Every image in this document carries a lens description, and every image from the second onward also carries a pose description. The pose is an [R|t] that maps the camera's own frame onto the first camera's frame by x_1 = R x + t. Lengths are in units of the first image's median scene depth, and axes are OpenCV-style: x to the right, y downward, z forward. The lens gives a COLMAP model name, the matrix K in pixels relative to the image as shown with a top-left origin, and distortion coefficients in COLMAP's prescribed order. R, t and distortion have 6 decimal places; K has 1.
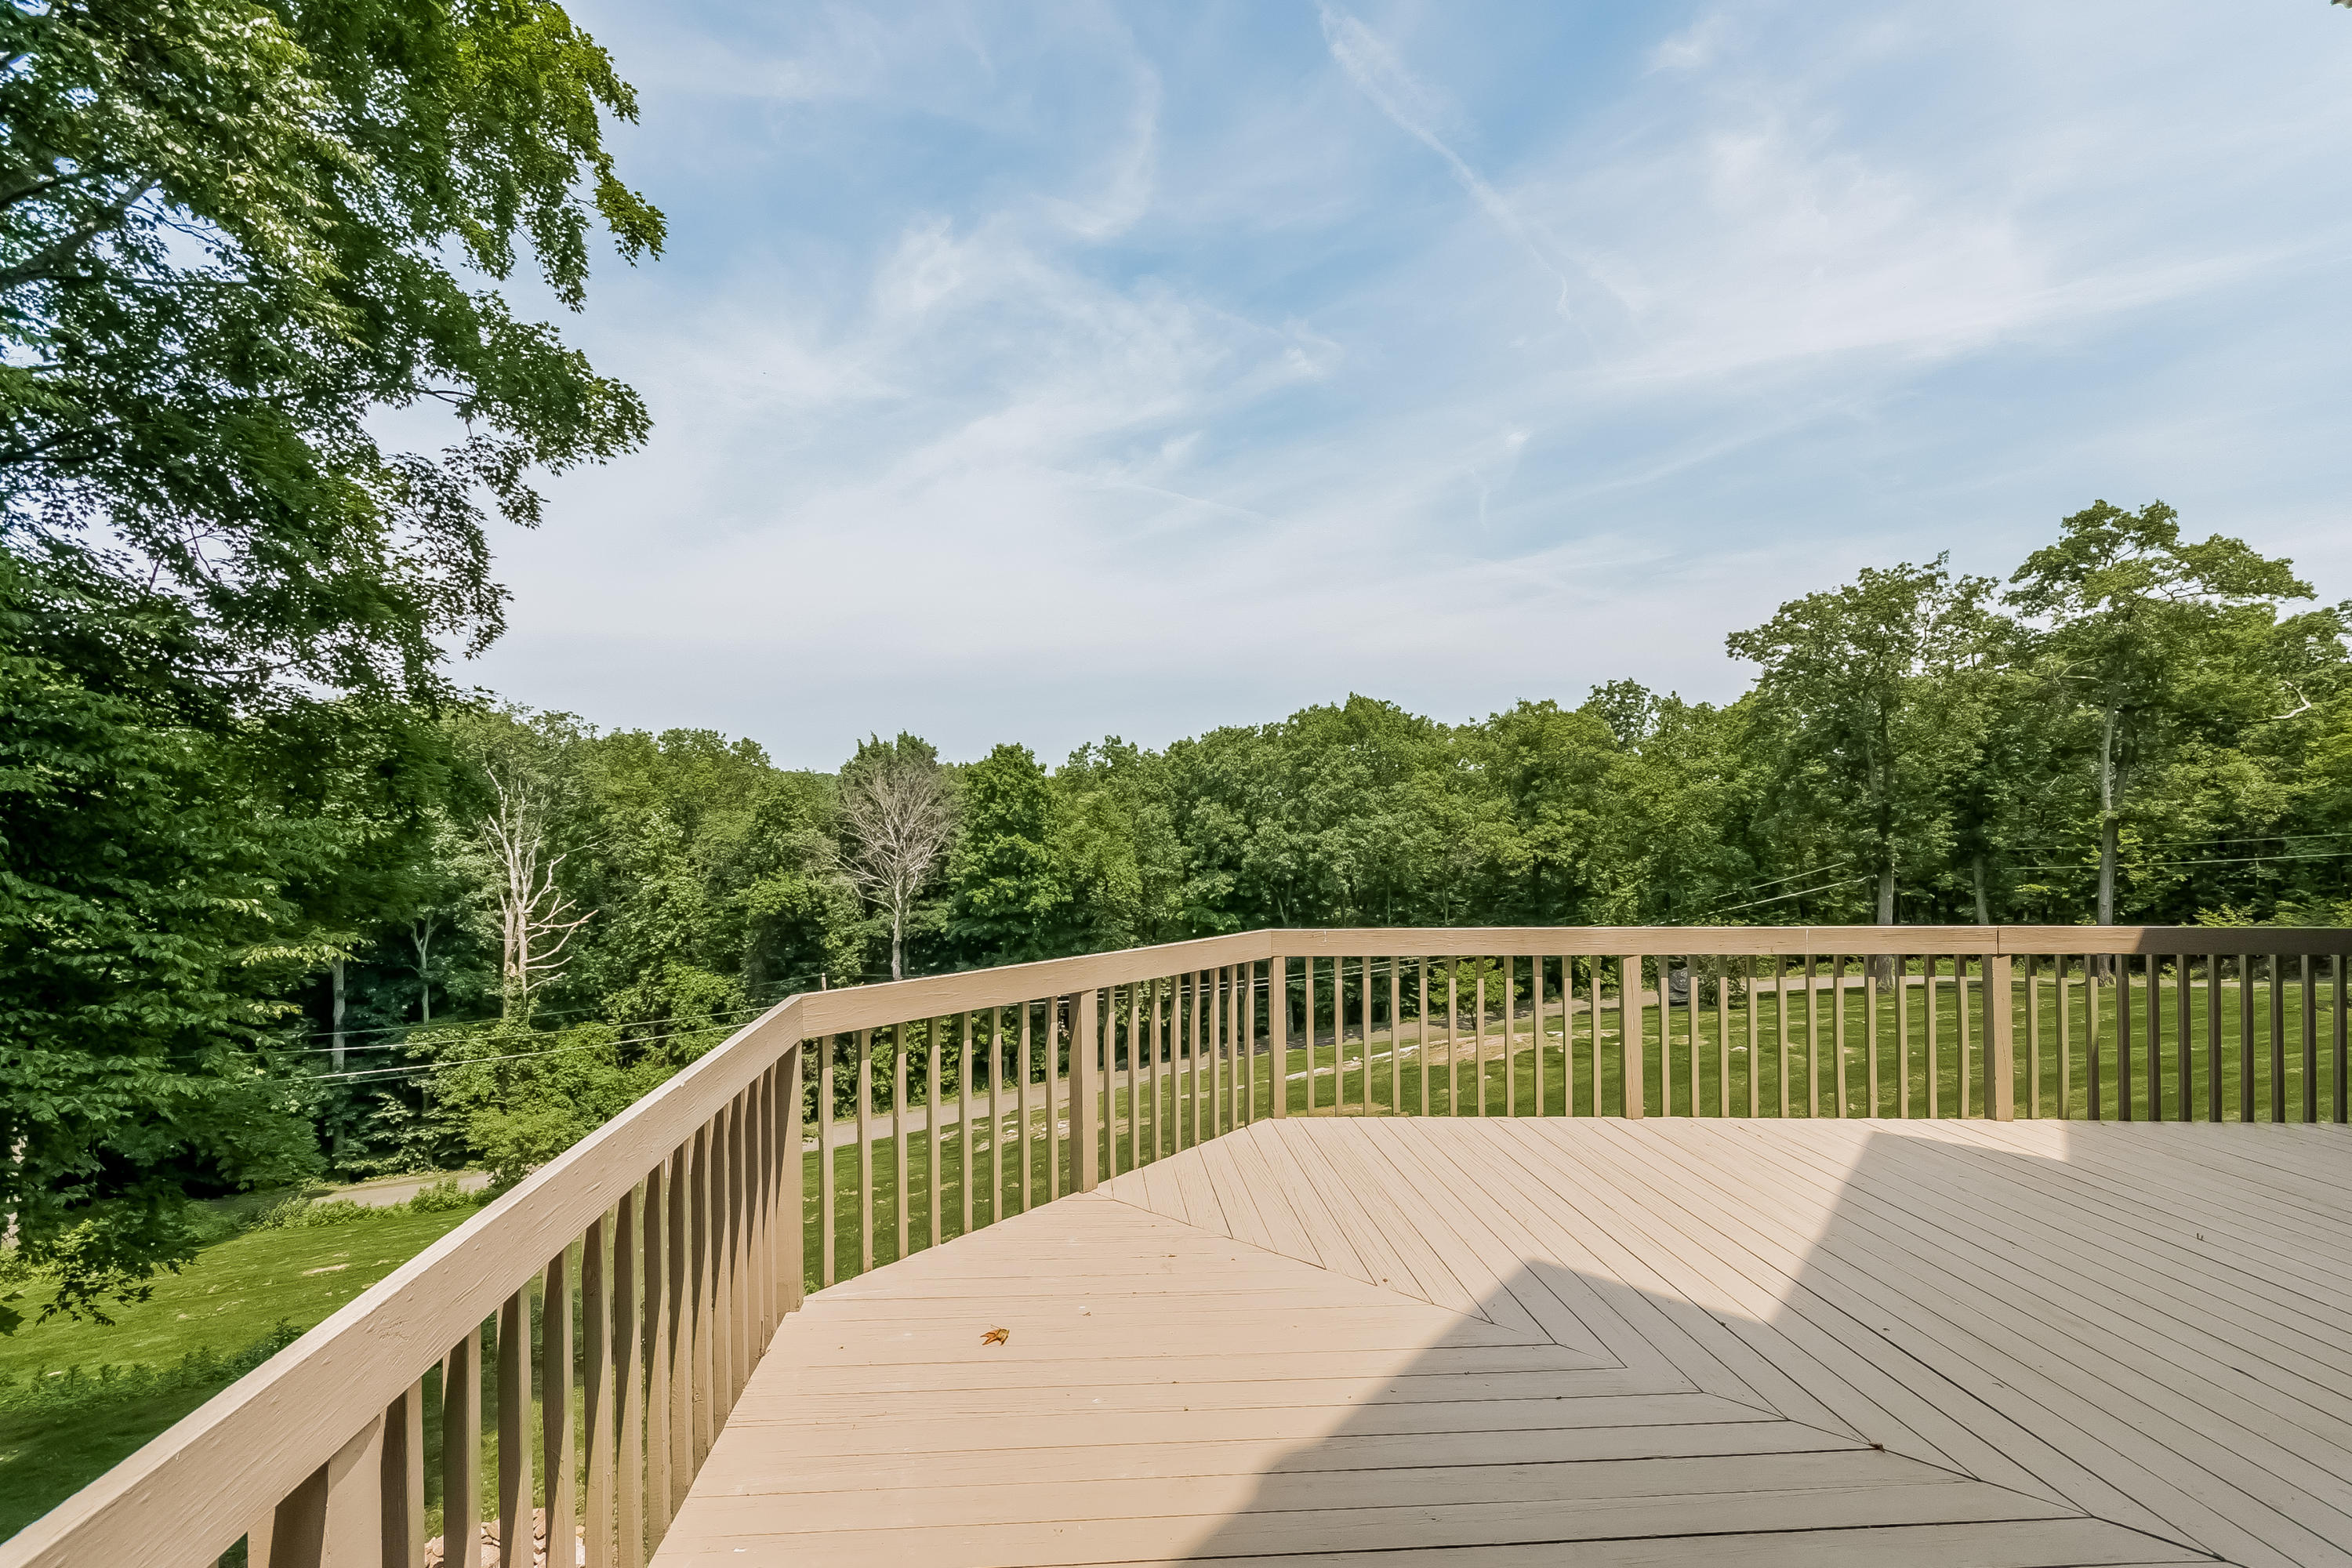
lens RADIAL K [[1092.8, 0, 1166.3], [0, 1092.8, 790.6], [0, 0, 1]] dist [-0.008418, 0.001243]
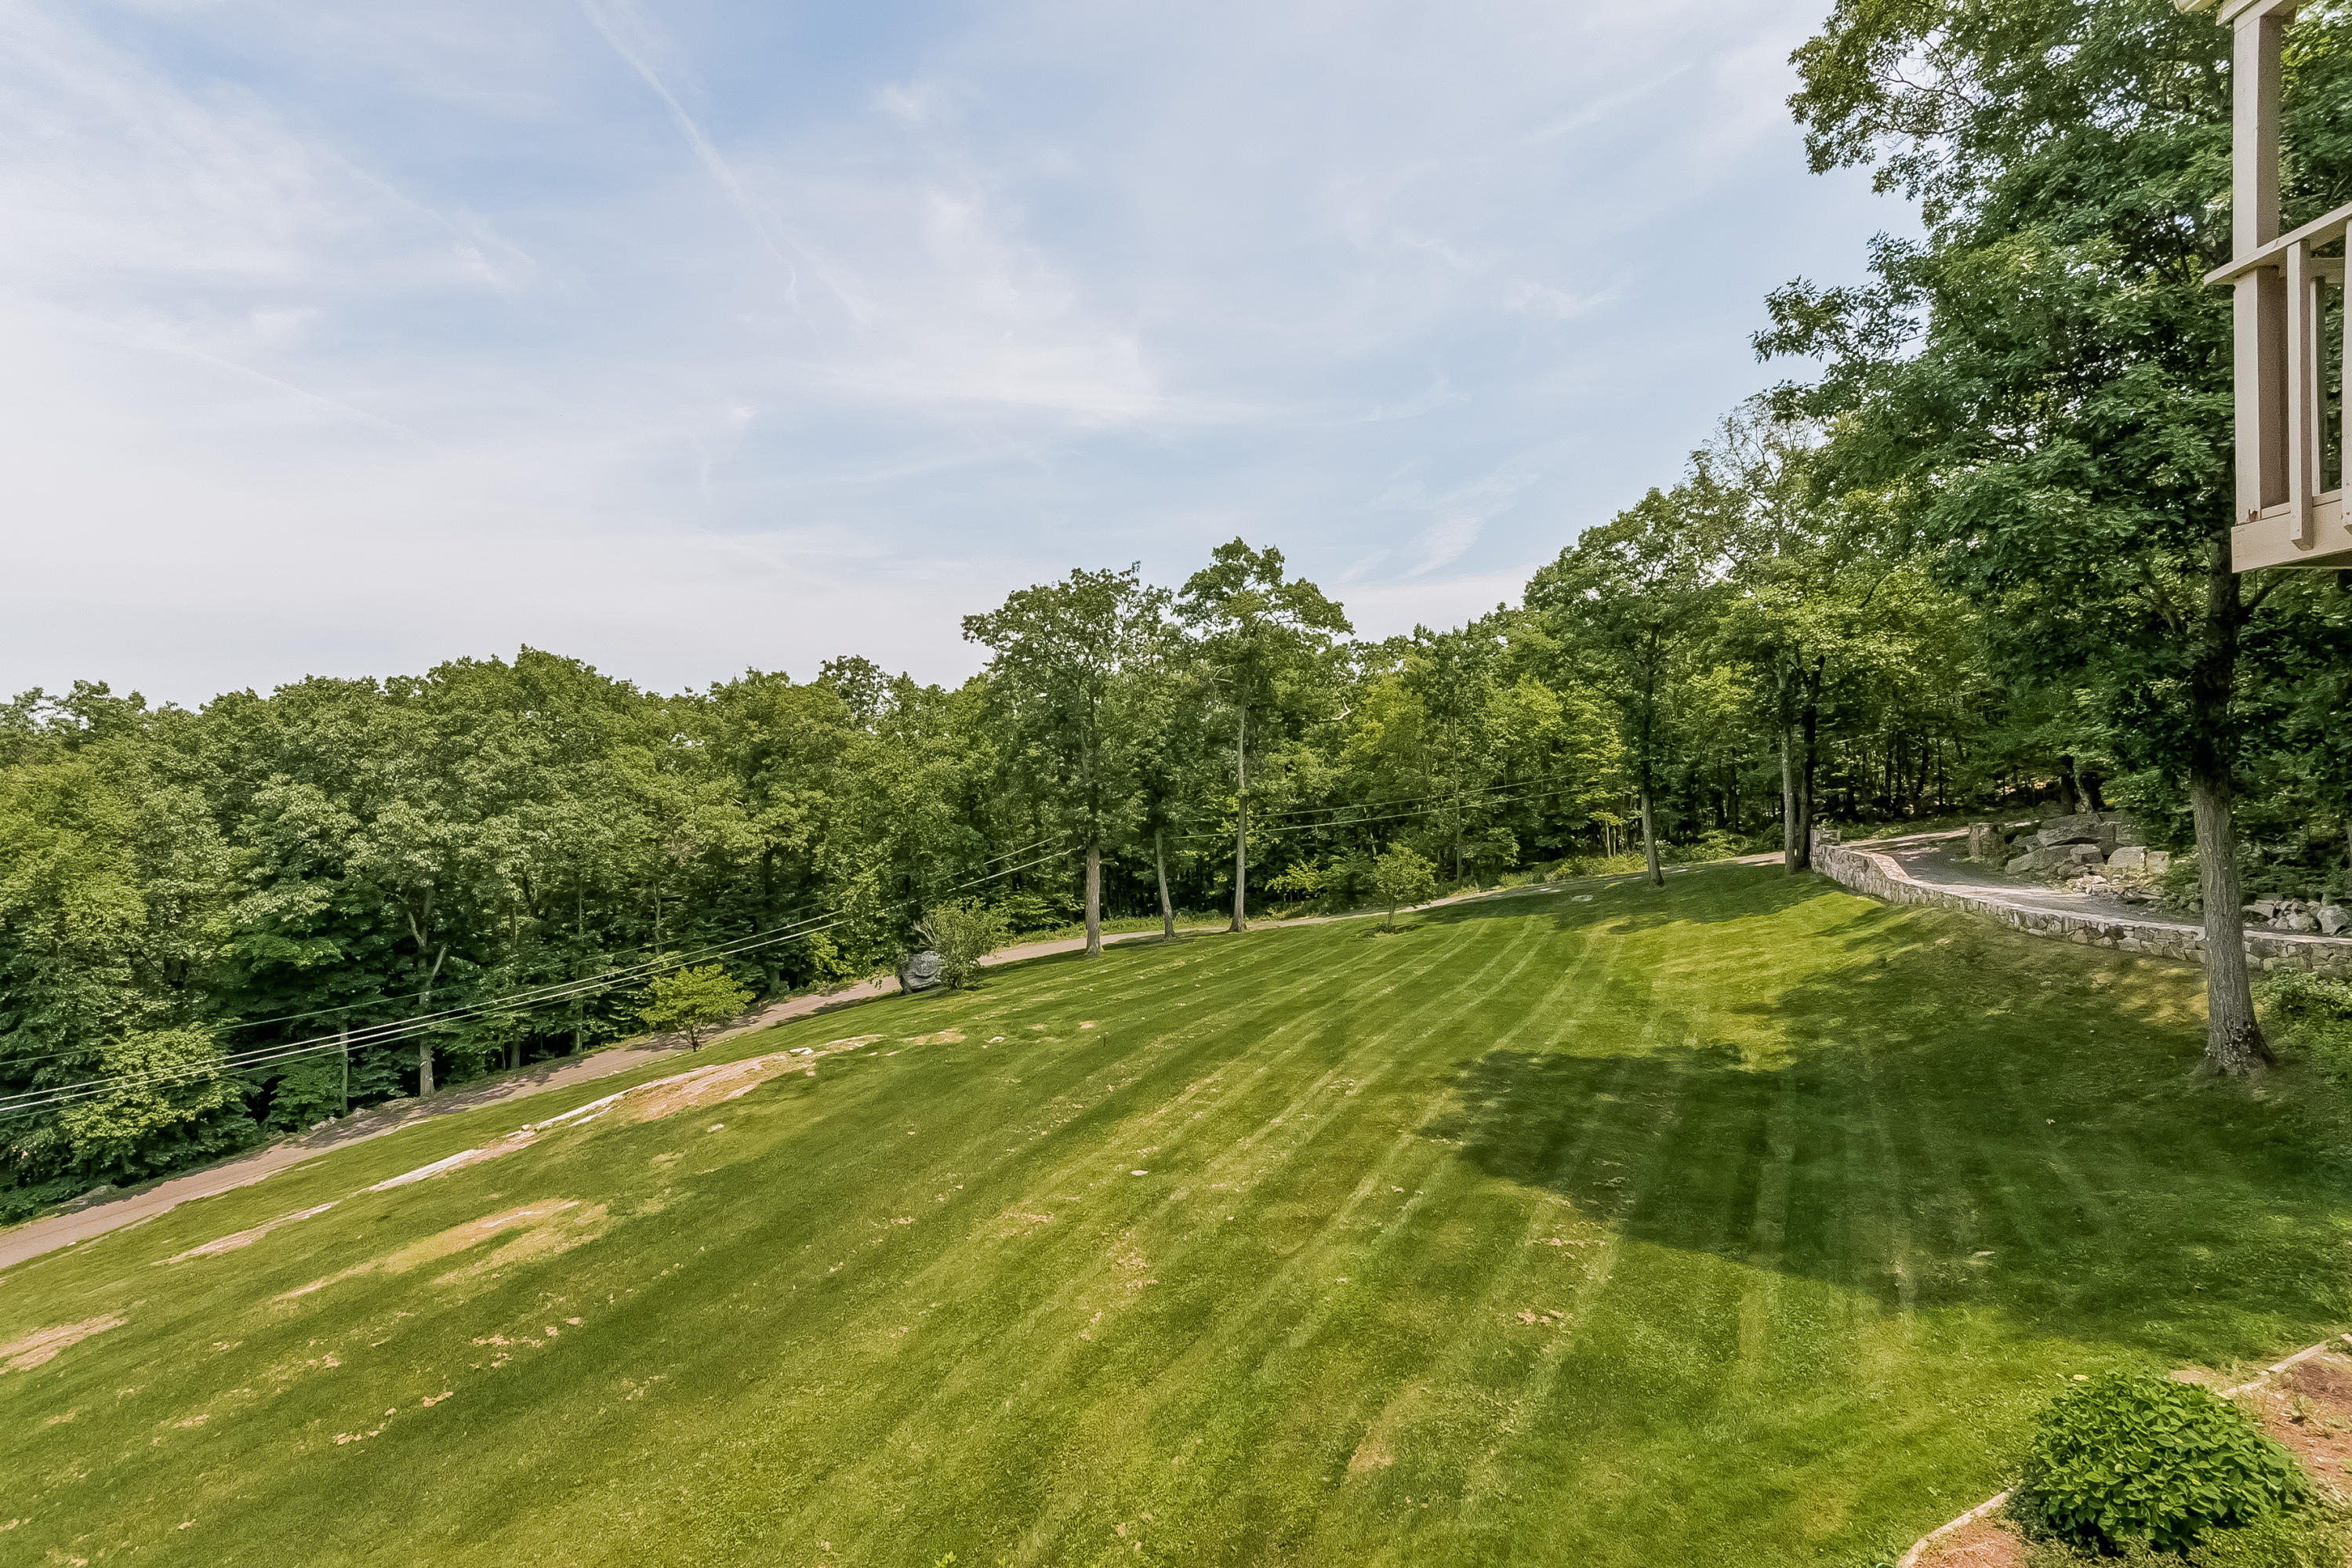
lens RADIAL K [[1049.7, 0, 1192.1], [0, 1049.7, 771.1], [0, 0, 1]] dist [0.009780, 0.000788]
pose [[0.753793, 0.006779, 0.657077, 0.032680], [-0.006833, 0.999974, -0.002478, 0.000870], [-0.657077, -0.002621, 0.753819, 0.114098]]
